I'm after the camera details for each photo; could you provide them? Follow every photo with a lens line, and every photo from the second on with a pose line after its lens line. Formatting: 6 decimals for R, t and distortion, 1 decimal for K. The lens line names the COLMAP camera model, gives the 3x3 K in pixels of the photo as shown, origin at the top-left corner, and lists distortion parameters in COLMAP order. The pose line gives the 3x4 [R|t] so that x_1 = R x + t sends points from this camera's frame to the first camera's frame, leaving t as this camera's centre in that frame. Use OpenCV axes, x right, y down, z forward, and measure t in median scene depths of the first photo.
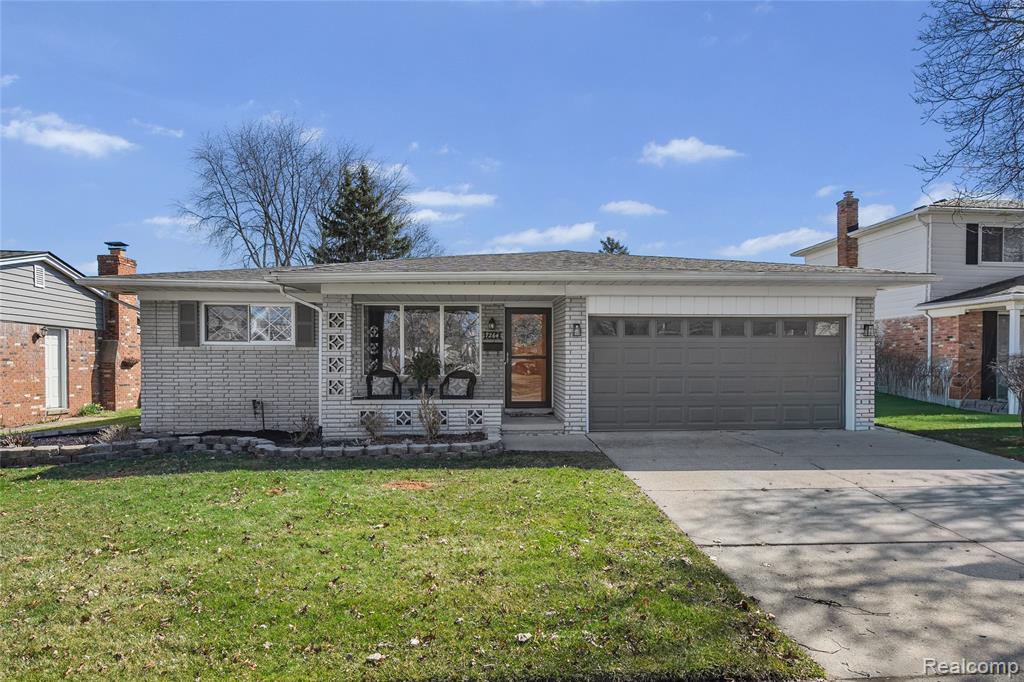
lens RADIAL K [[651.5, 0, 511.8], [0, 651.5, 349.1], [0, 0, 1]] dist [0.003211, -0.001809]
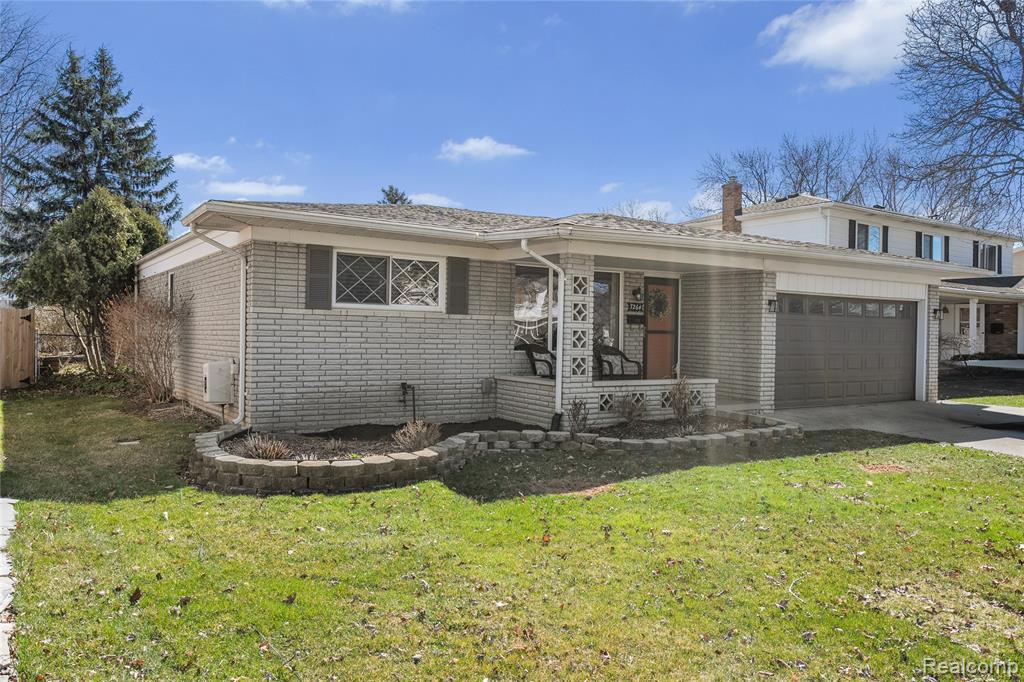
lens RADIAL K [[750.4, 0, 512.0], [0, 750.4, 336.6], [0, 0, 1]] dist [0.010717, 0.001500]
pose [[0.875355, 0.012895, 0.483309, -0.732465], [-0.026843, 0.999399, 0.021953, 0.001974], [-0.482736, -0.032190, 0.875174, 0.187519]]
